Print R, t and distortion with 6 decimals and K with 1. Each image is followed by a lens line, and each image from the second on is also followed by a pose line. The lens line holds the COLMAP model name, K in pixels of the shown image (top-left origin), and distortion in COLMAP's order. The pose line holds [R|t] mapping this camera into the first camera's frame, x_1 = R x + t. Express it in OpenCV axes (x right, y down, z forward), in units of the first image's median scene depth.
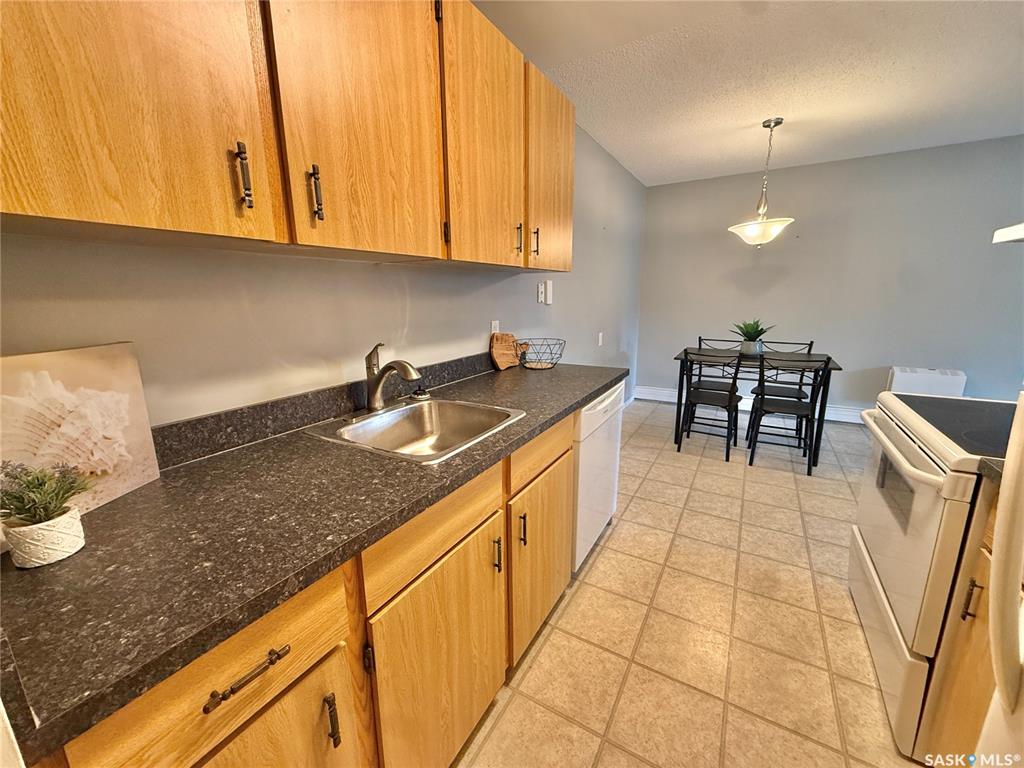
lens RADIAL K [[406.7, 0, 512.2], [0, 406.7, 385.4], [0, 0, 1]] dist [0.003037, -0.000296]
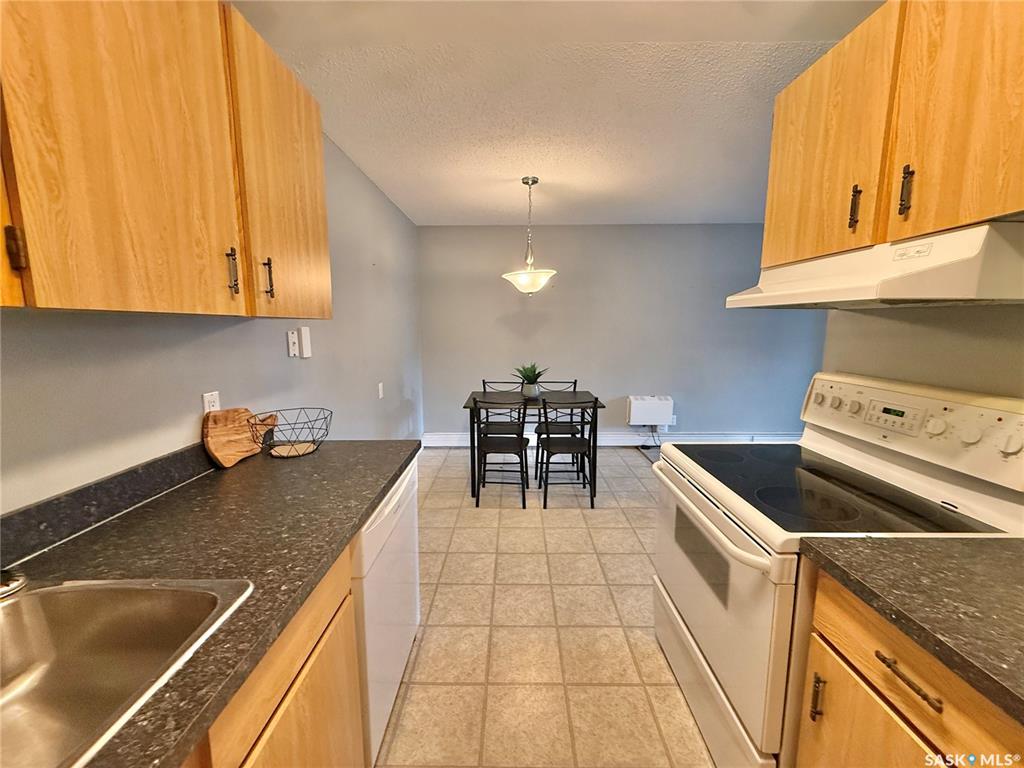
lens RADIAL K [[406.7, 0, 509.9], [0, 406.7, 386.6], [0, 0, 1]] dist [0.003037, -0.000296]
pose [[0.866791, -0.064384, 0.494497, 0.051550], [0.102850, 0.993392, -0.050943, -0.088092], [-0.487949, 0.095016, 0.867685, 0.214628]]
